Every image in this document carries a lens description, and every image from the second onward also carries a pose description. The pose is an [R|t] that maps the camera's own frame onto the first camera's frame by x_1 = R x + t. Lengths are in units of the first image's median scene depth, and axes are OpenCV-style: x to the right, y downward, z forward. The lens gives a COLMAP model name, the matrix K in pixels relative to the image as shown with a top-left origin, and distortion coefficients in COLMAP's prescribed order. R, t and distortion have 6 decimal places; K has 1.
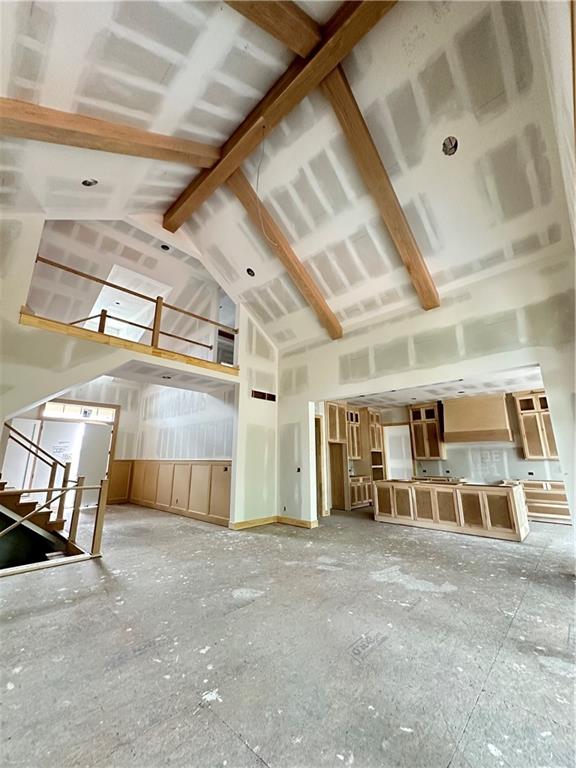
lens RADIAL K [[306.3, 0, 288.6], [0, 306.3, 384.9], [0, 0, 1]] dist [-0.002002, 0.000417]
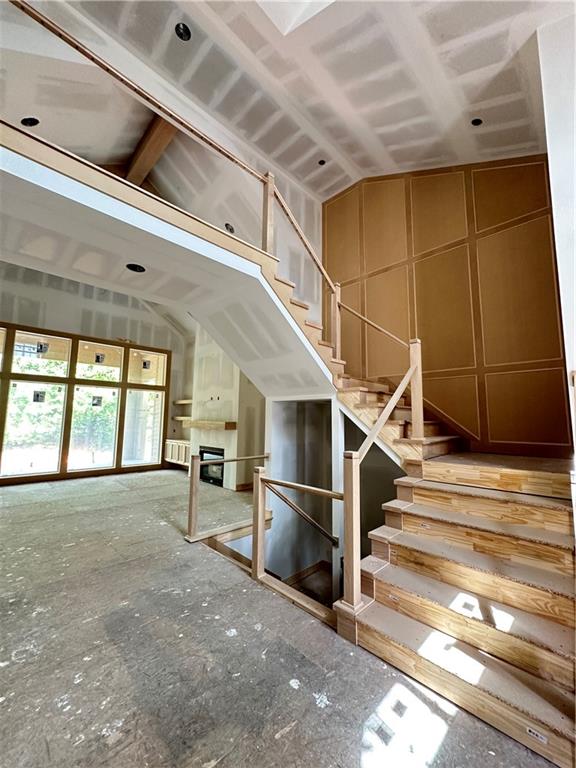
lens RADIAL K [[306.3, 0, 289.1], [0, 306.3, 384.8], [0, 0, 1]] dist [-0.002002, 0.000417]
pose [[-0.999584, -0.006730, 0.028055, -0.626490], [-0.015997, 0.938526, -0.344837, 0.295067], [-0.024010, -0.345143, -0.938243, 1.326953]]
